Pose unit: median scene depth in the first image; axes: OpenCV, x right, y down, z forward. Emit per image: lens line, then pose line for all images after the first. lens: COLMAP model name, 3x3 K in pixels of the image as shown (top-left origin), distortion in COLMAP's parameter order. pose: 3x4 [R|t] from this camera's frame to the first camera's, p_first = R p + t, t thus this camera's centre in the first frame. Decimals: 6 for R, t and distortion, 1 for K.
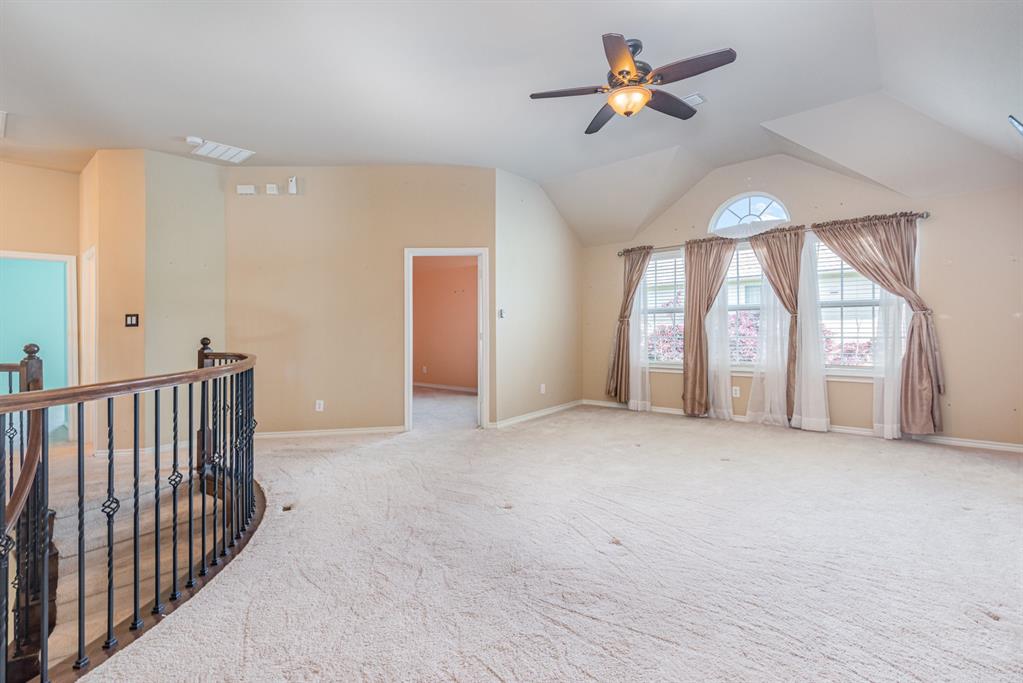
lens RADIAL K [[466.6, 0, 508.9], [0, 466.6, 313.0], [0, 0, 1]] dist [-0.000047, -0.000052]
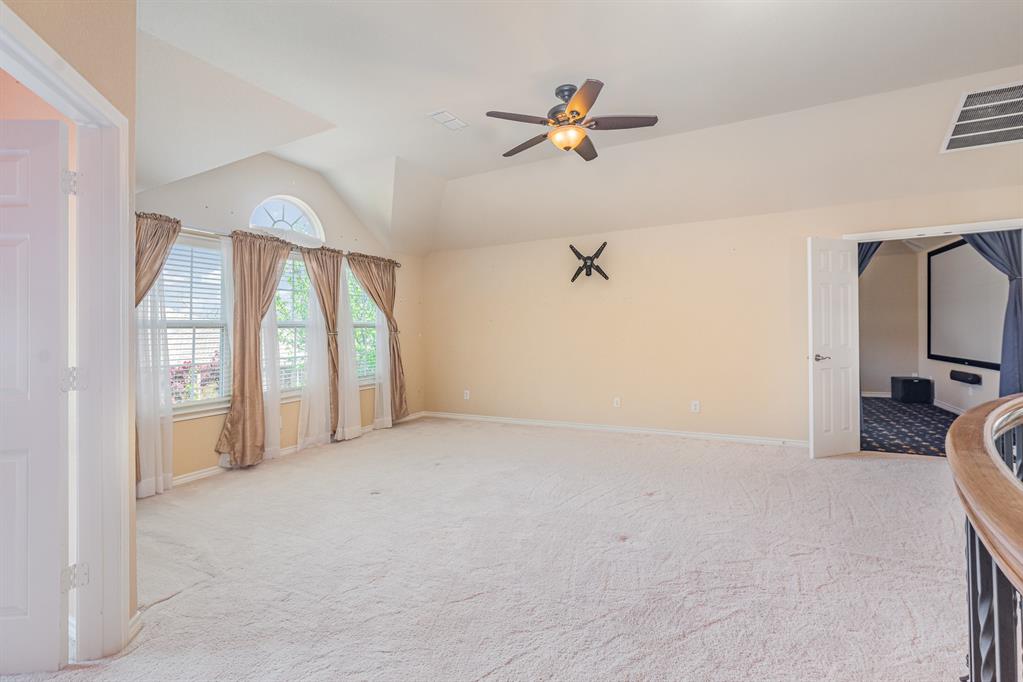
lens RADIAL K [[460.0, 0, 510.9], [0, 460.0, 335.2], [0, 0, 1]] dist [0.001865, 0.000228]
pose [[-0.233297, 0.014811, 0.972293, -0.486663], [0.002172, 0.999889, -0.014710, 0.023999], [-0.972403, -0.001320, -0.233304, 0.857547]]
